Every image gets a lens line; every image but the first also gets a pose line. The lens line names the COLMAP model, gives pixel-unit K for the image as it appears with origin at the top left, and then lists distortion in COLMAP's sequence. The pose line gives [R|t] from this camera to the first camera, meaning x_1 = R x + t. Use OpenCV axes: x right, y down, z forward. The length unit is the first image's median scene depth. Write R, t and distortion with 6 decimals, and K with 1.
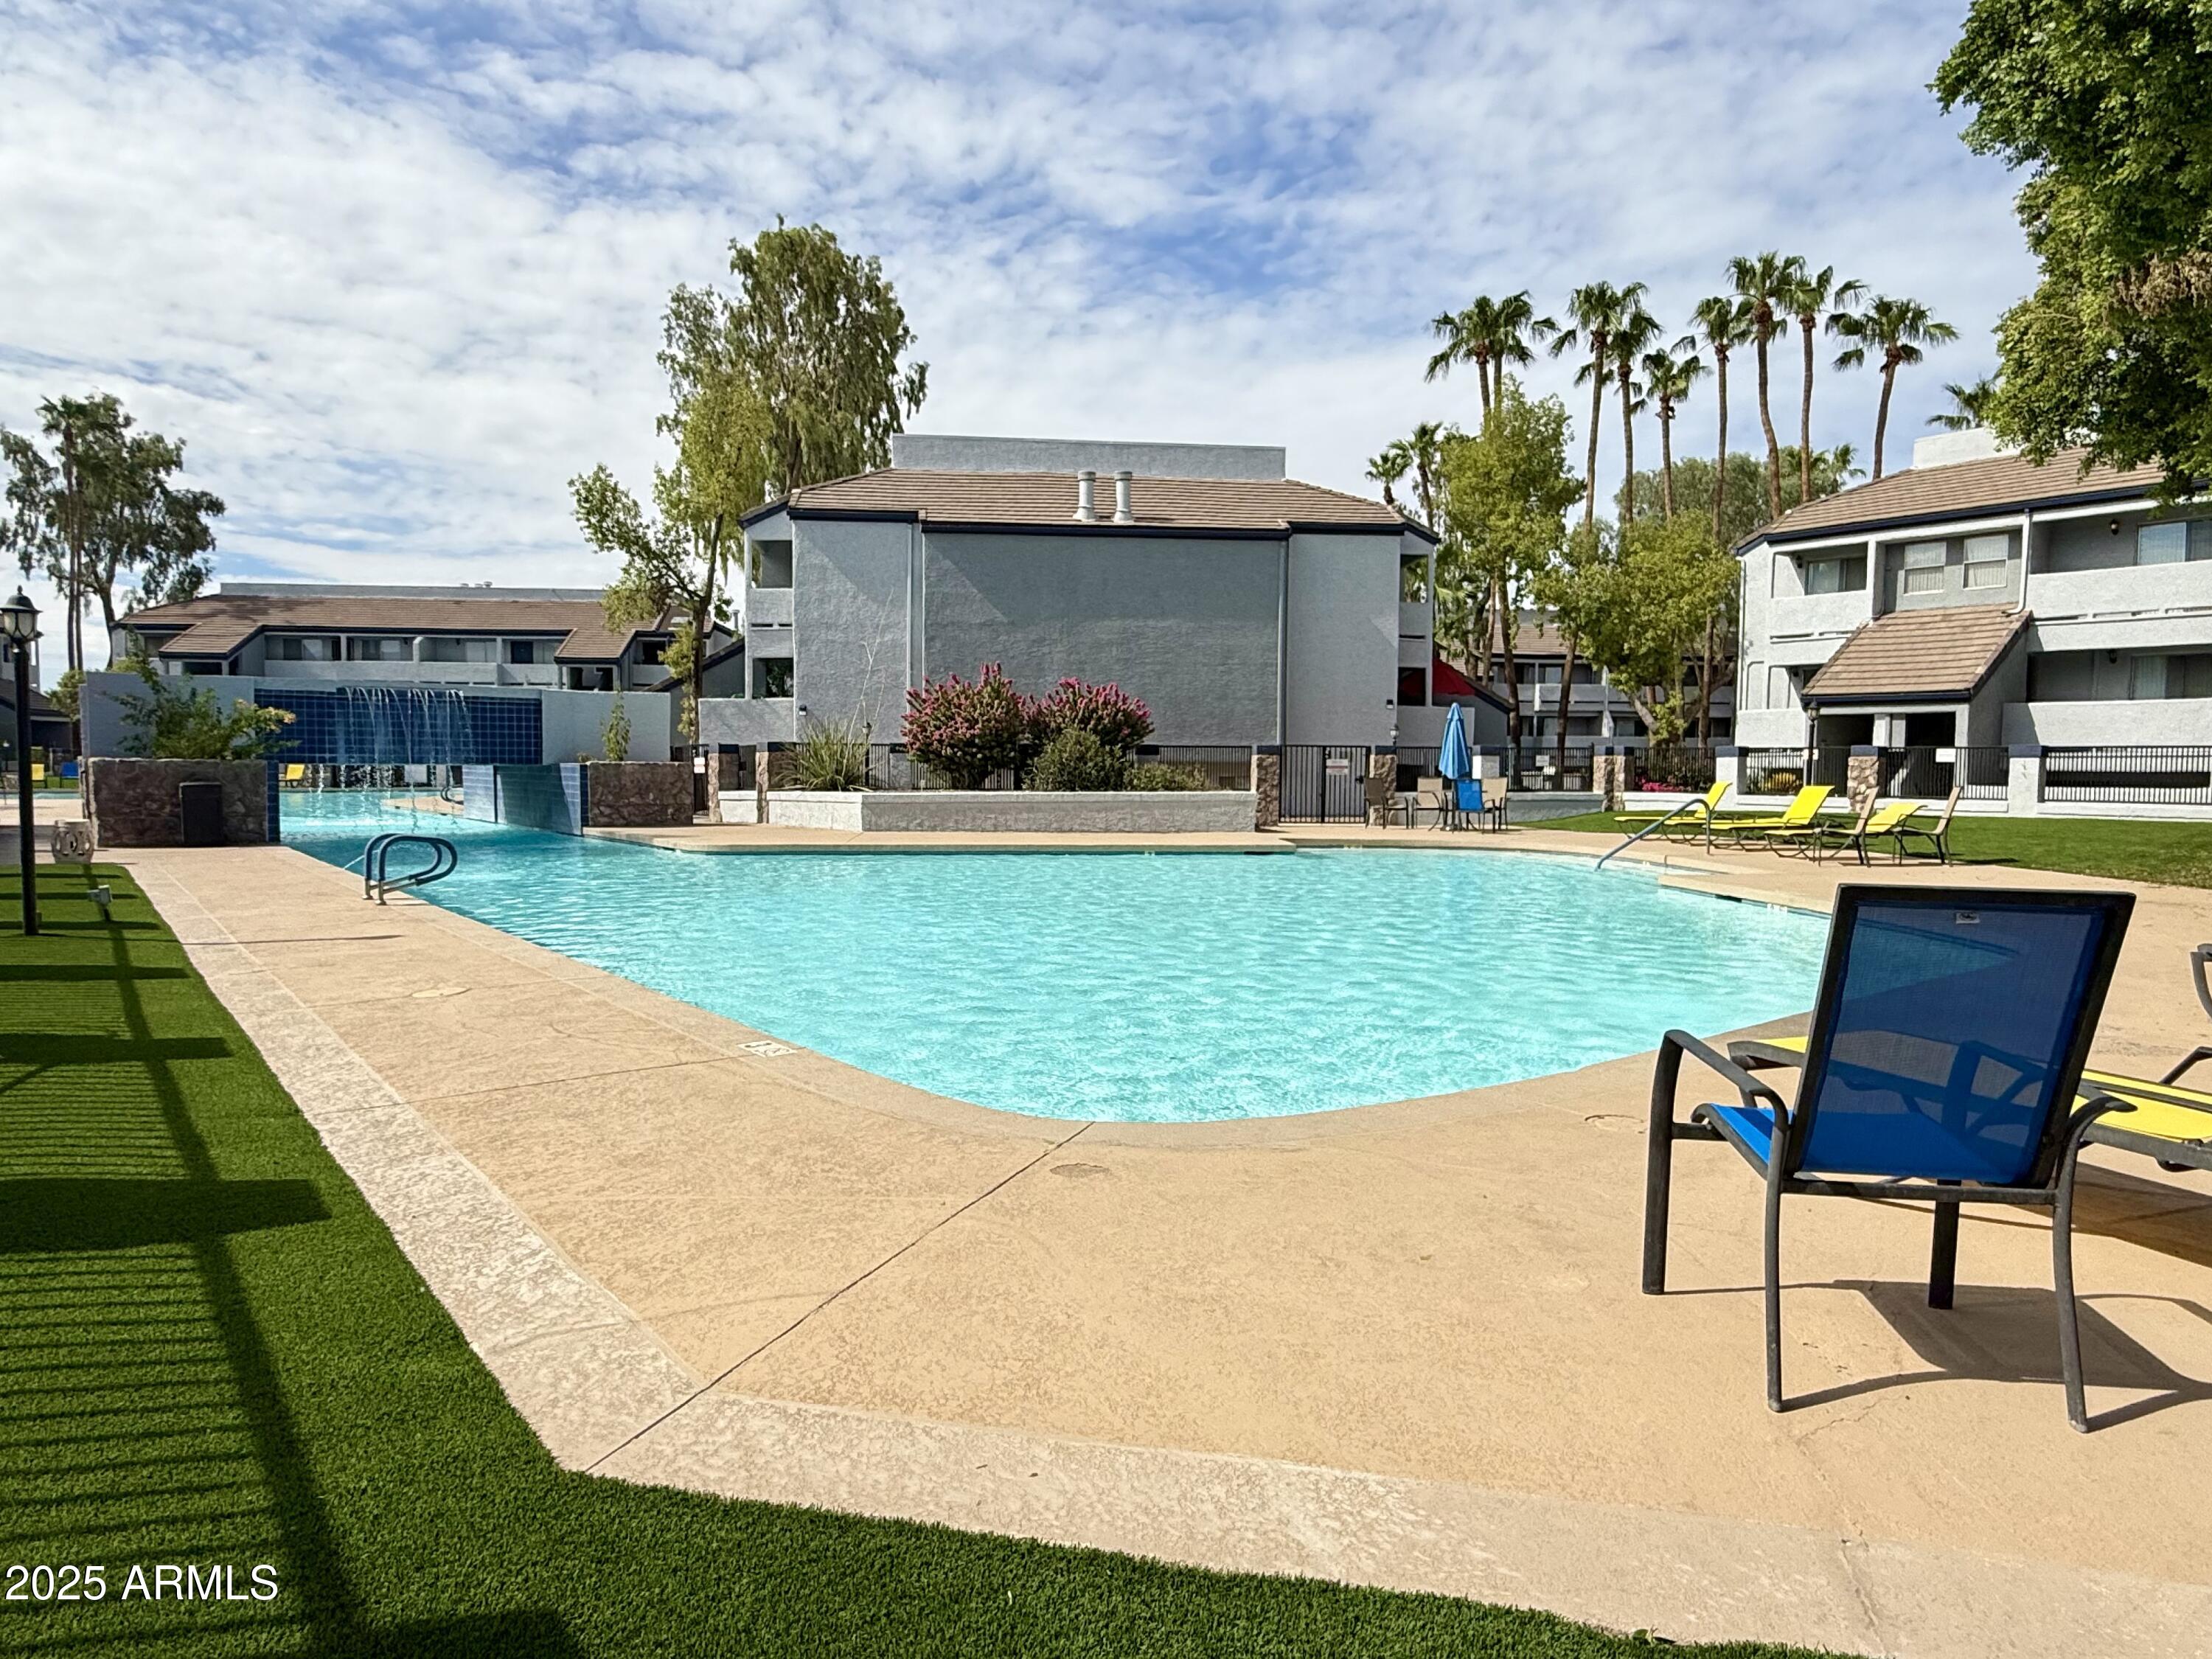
lens RADIAL K [[1258.8, 0, 1106.0], [0, 1258.8, 829.5], [0, 0, 1]] dist [-0.006076, -0.000472]
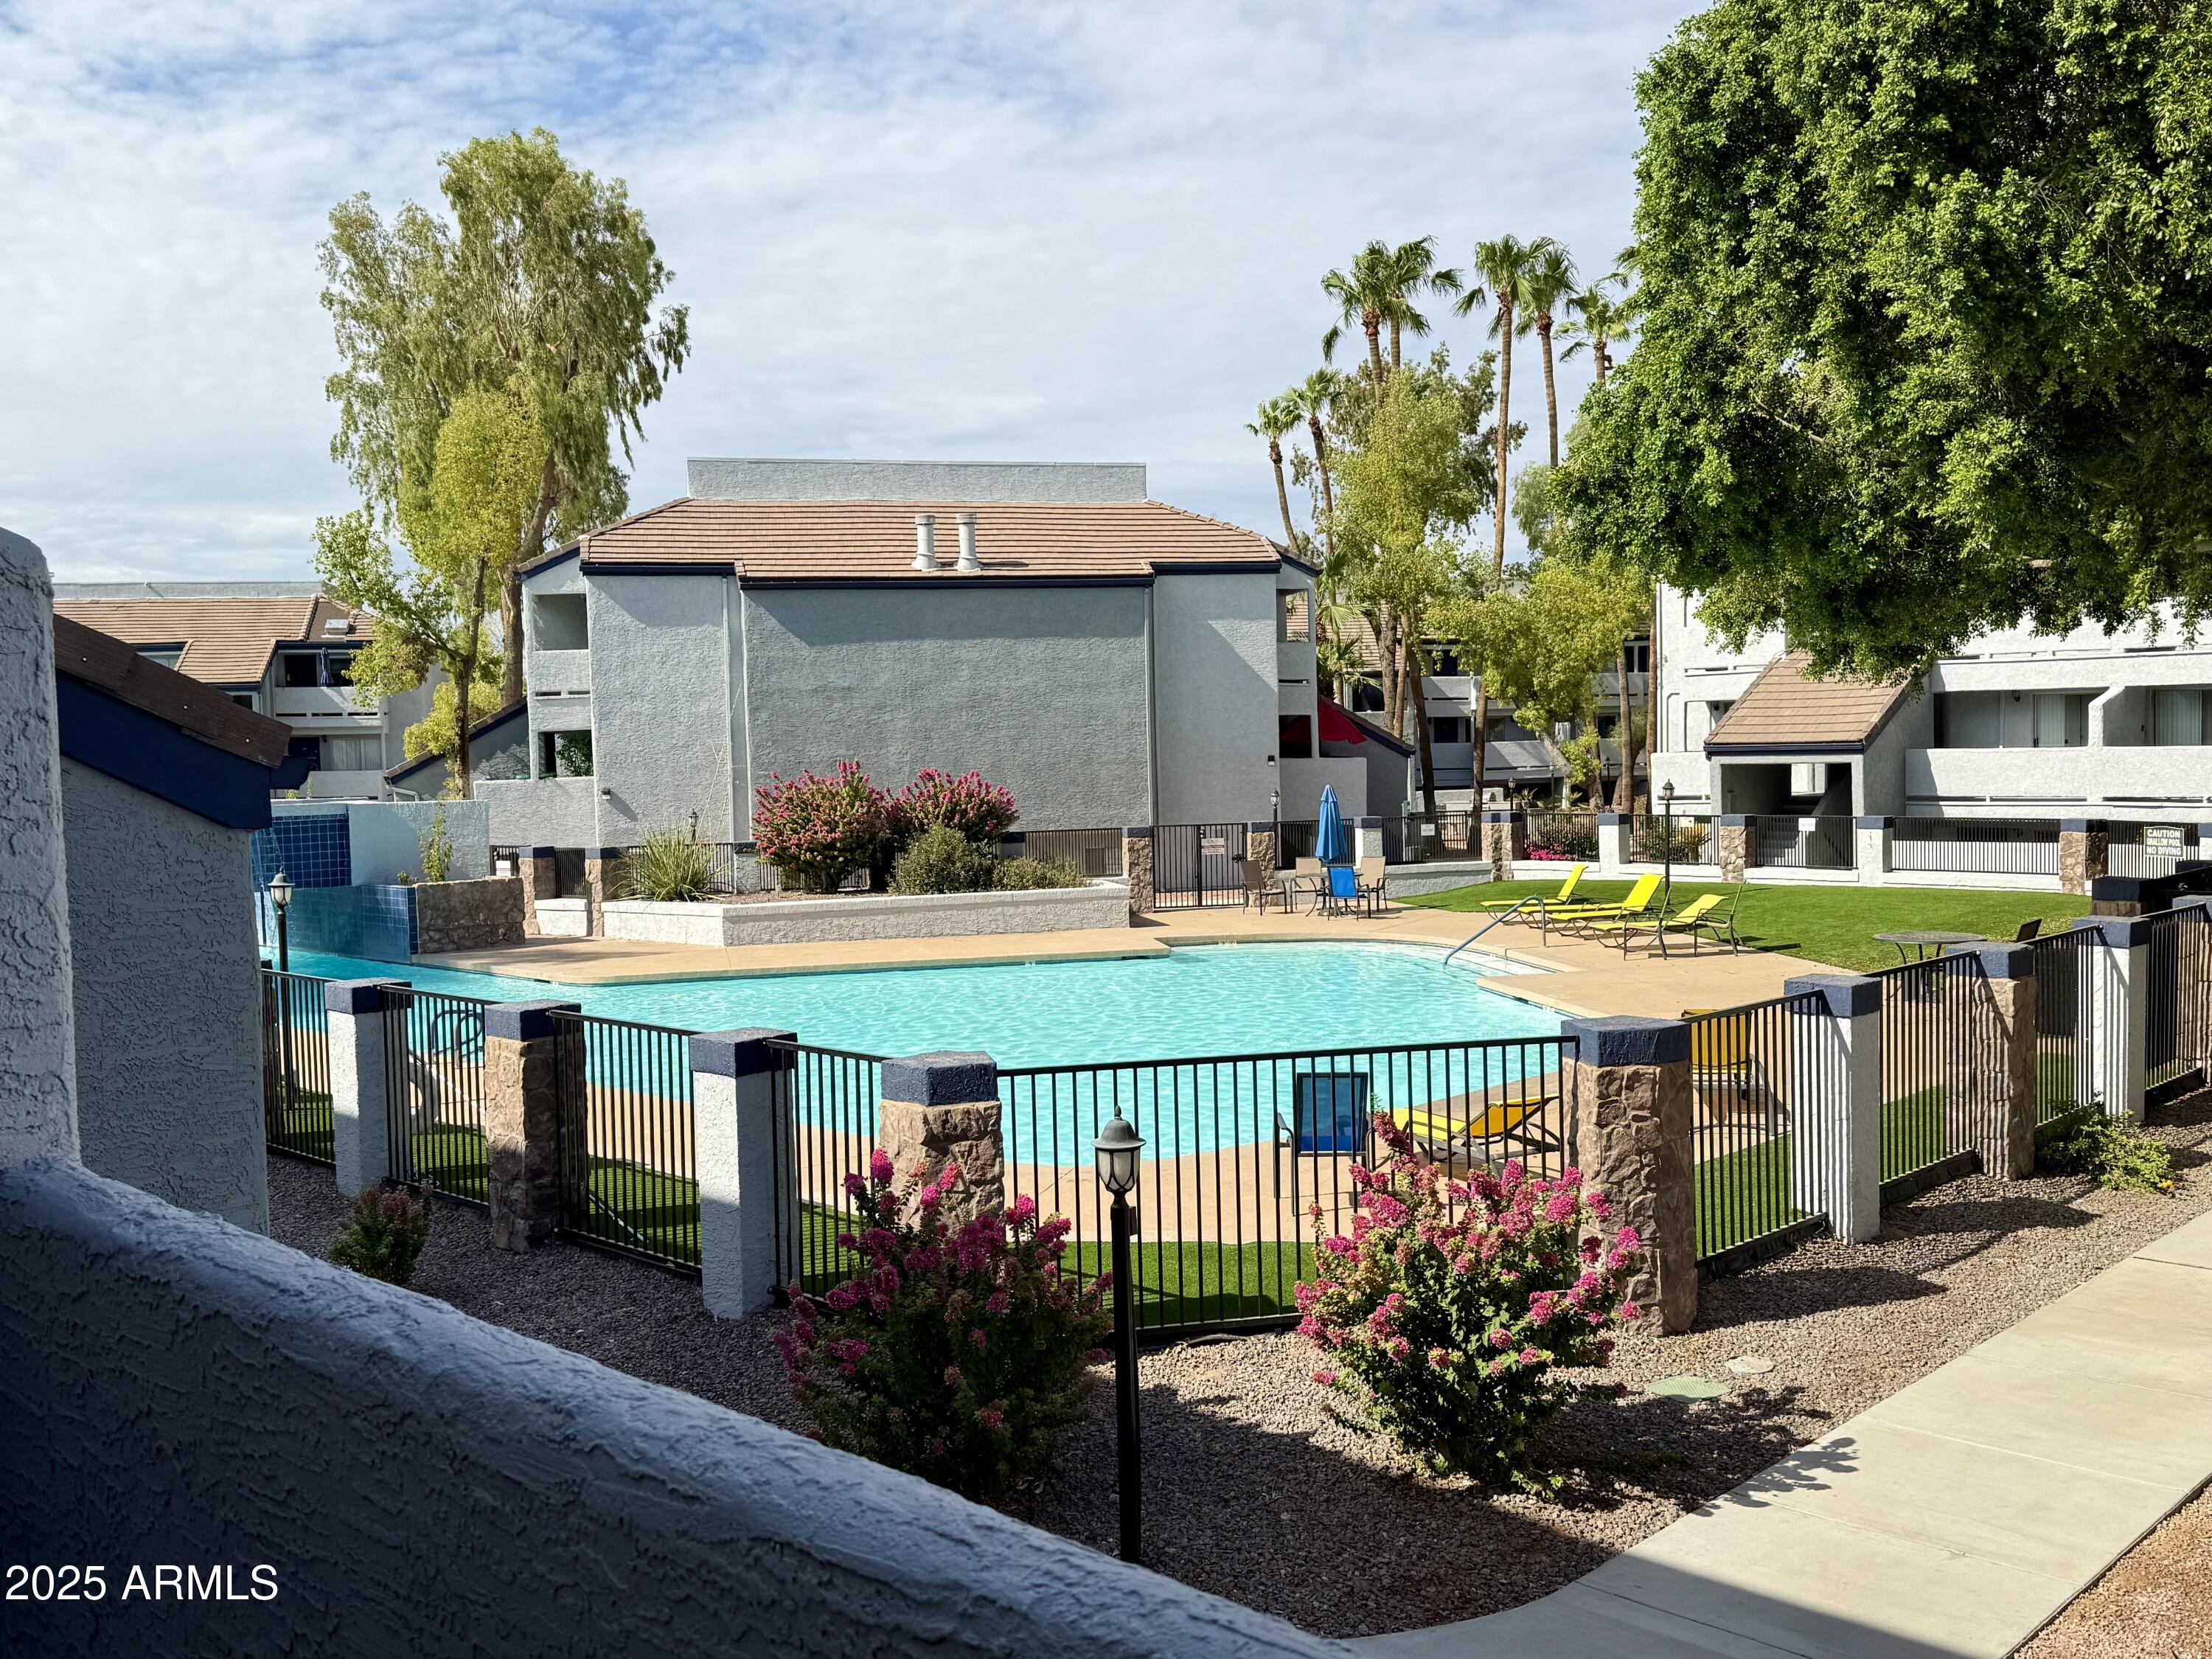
lens RADIAL K [[1984.8, 0, 1106.0], [0, 1984.8, 829.5], [0, 0, 1]] dist [0.104294, -0.010626]
pose [[0.993043, -0.037859, 0.111499, -0.053284], [0.037777, 0.999282, 0.002846, -0.061002], [-0.111526, 0.001386, 0.993761, -0.409287]]
